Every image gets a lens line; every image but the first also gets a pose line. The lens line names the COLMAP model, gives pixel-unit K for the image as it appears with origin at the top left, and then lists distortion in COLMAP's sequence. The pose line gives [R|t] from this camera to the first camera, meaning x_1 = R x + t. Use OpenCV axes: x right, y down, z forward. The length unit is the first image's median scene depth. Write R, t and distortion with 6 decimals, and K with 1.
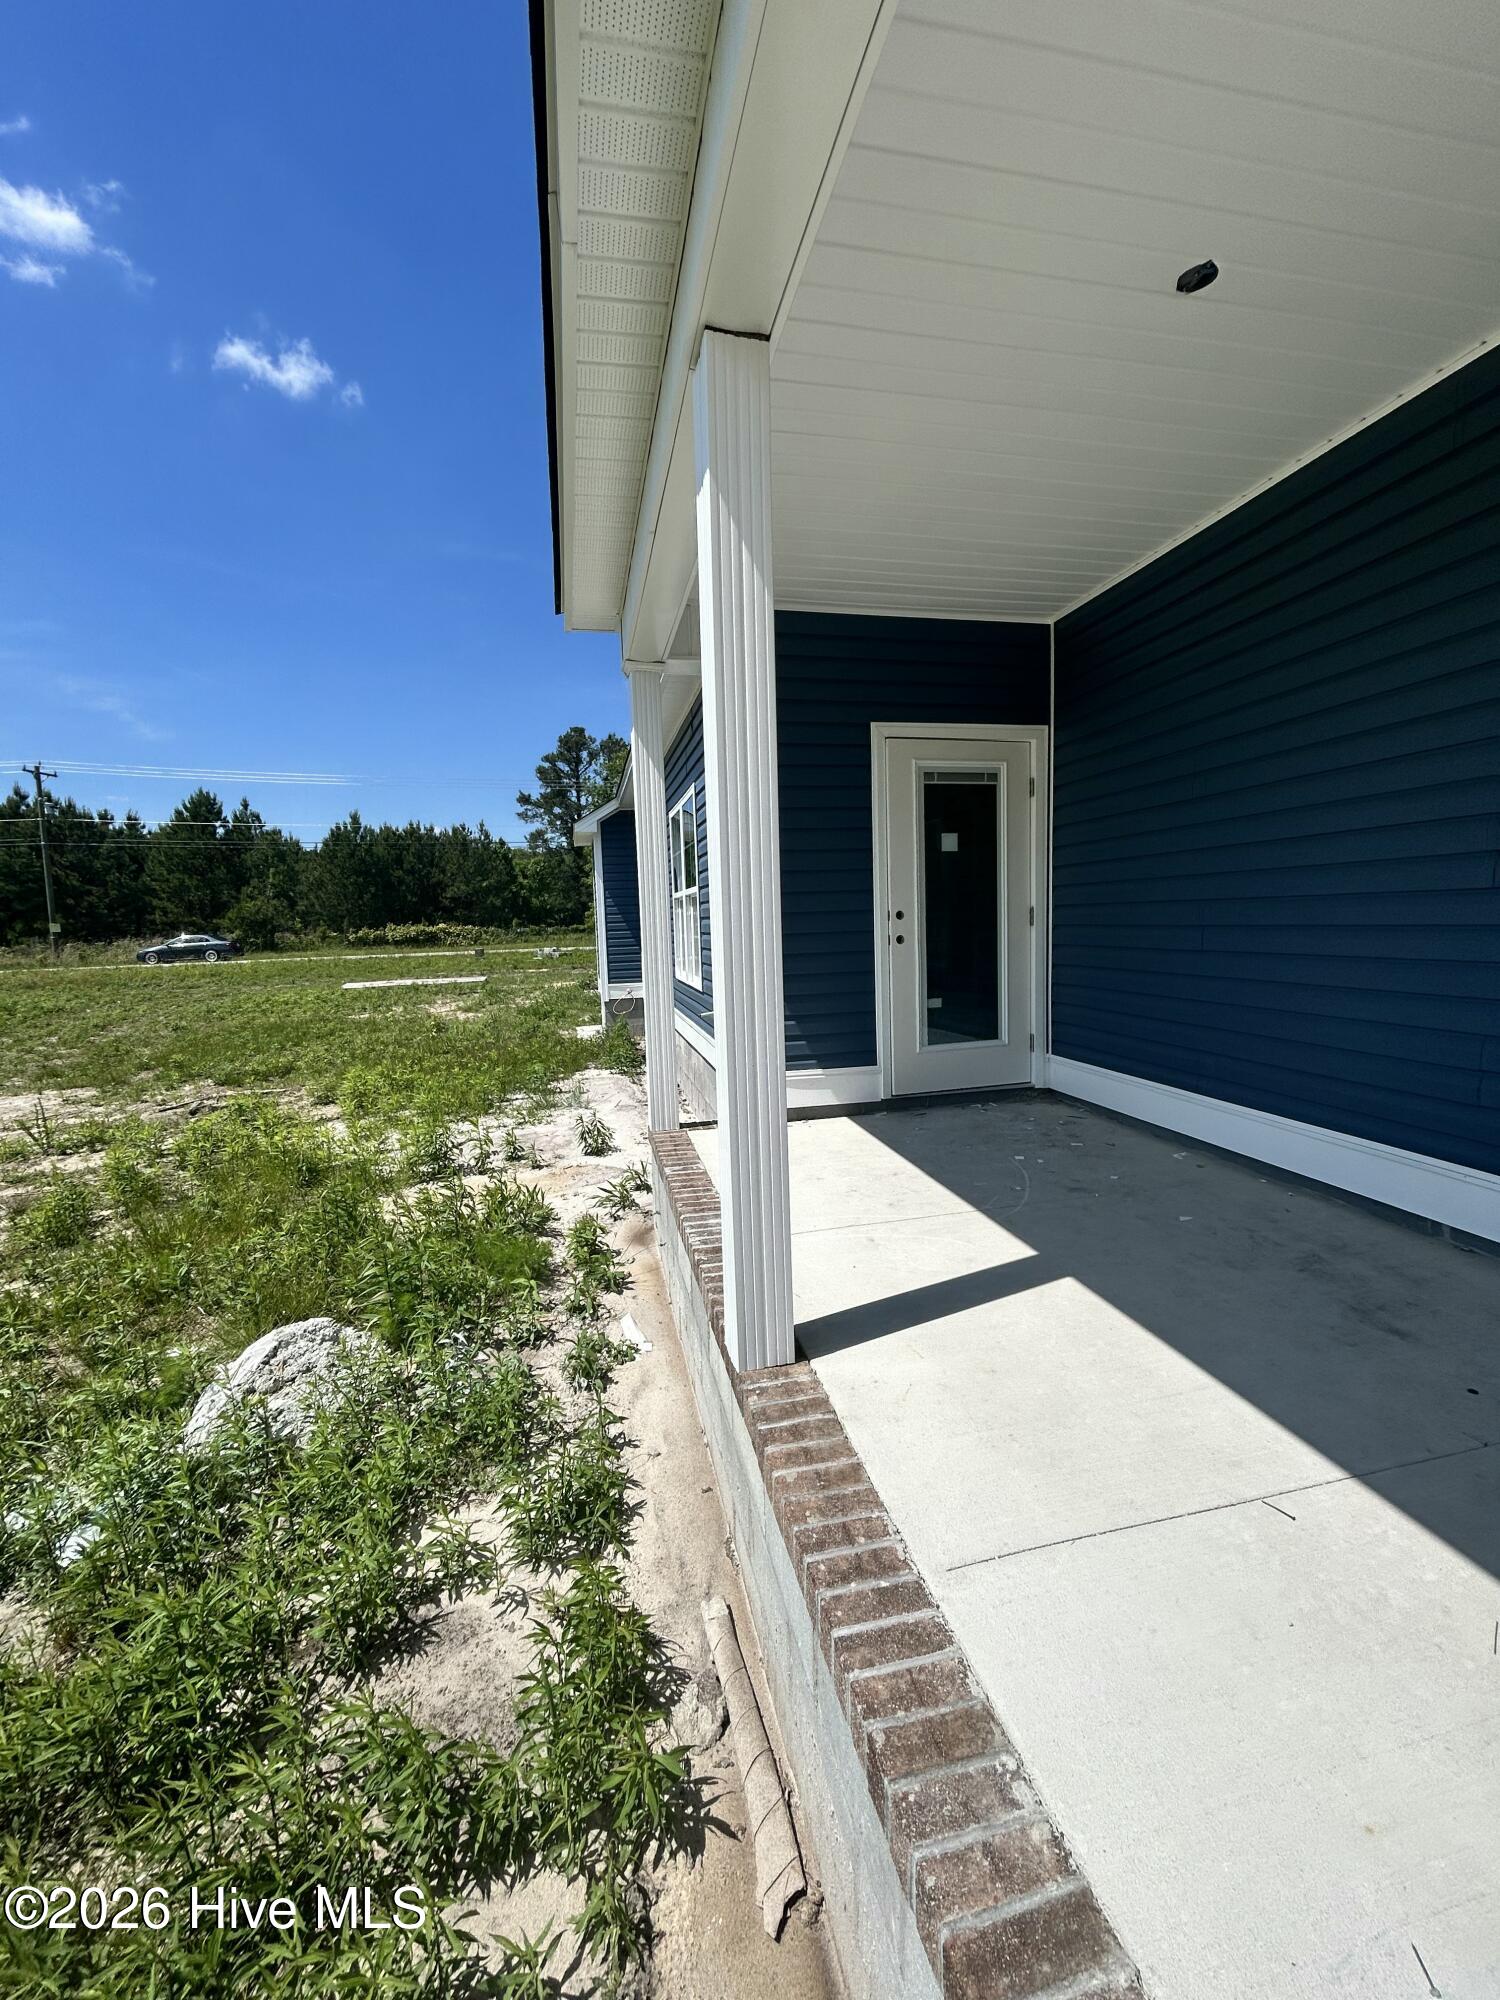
lens RADIAL K [[814.1, 0, 748.2], [0, 814.1, 997.4], [0, 0, 1]] dist [-0.001061, 0.002297]
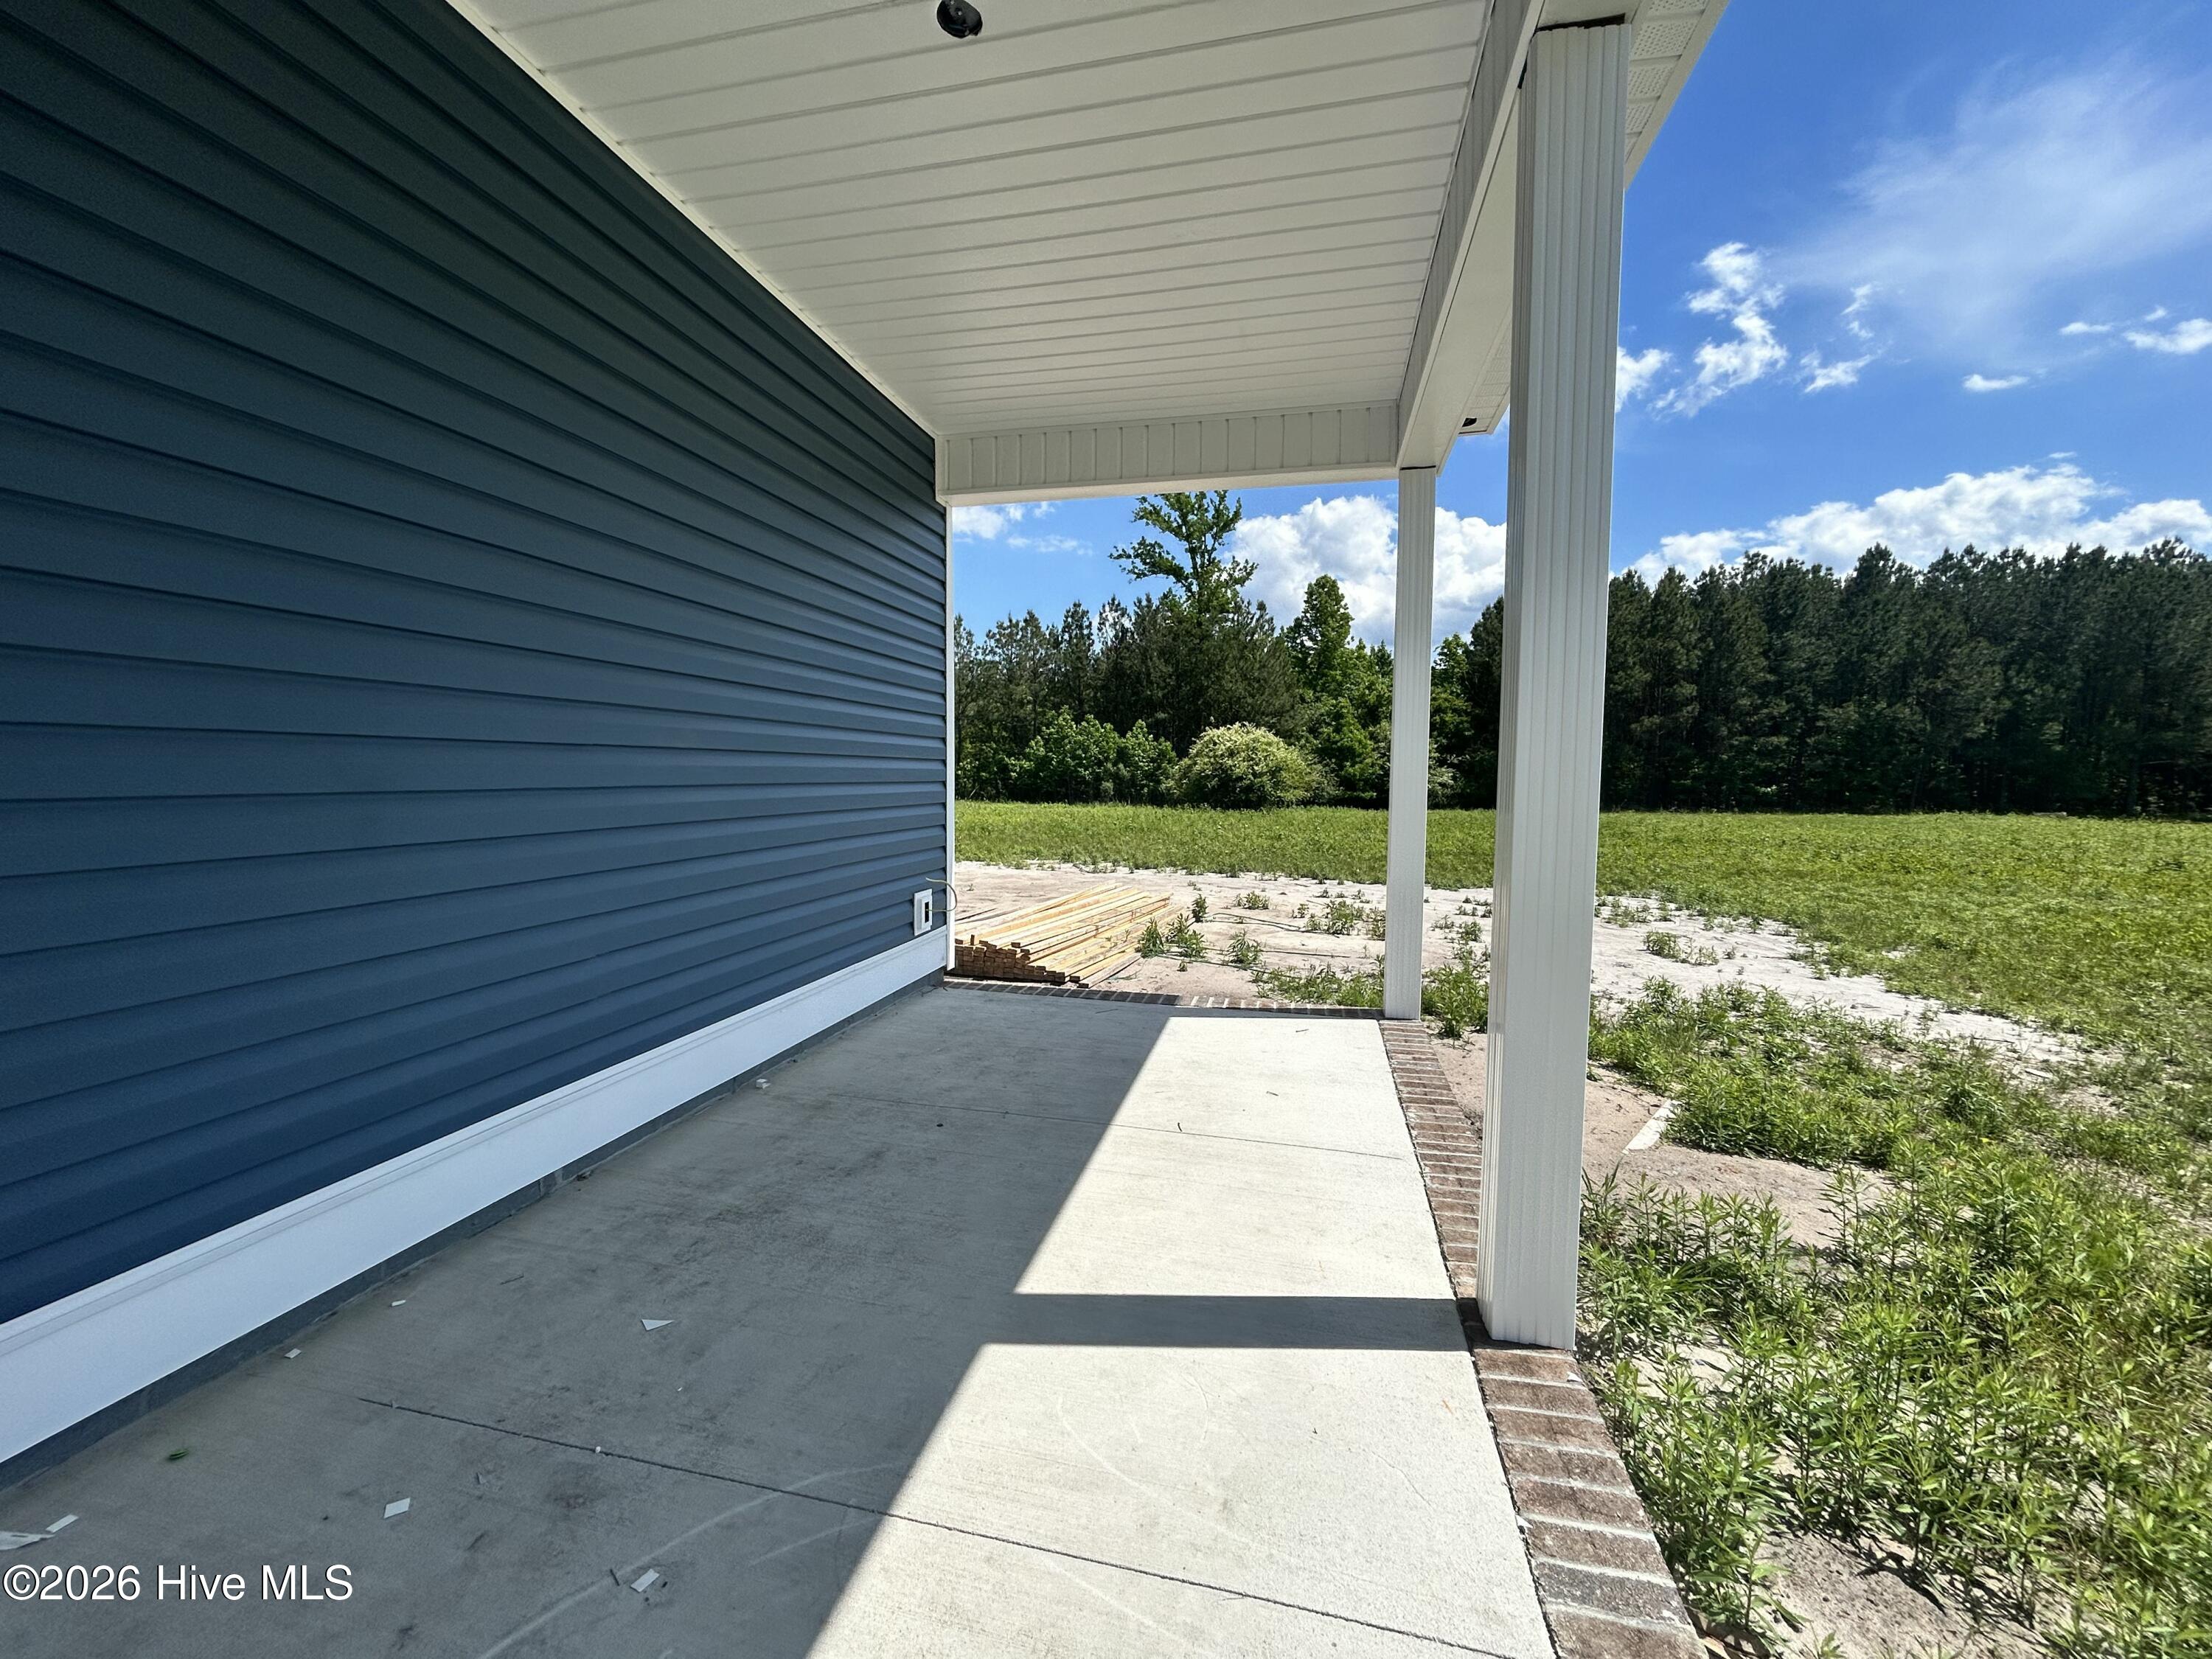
lens RADIAL K [[900.4, 0, 1107.6], [0, 900.4, 828.7], [0, 0, 1]] dist [-0.001061, 0.002297]
pose [[-0.908476, 0.009246, 0.417835, 0.012189], [0.072496, 0.988086, 0.135760, -0.135508], [-0.411601, 0.153626, -0.898323, 1.636715]]
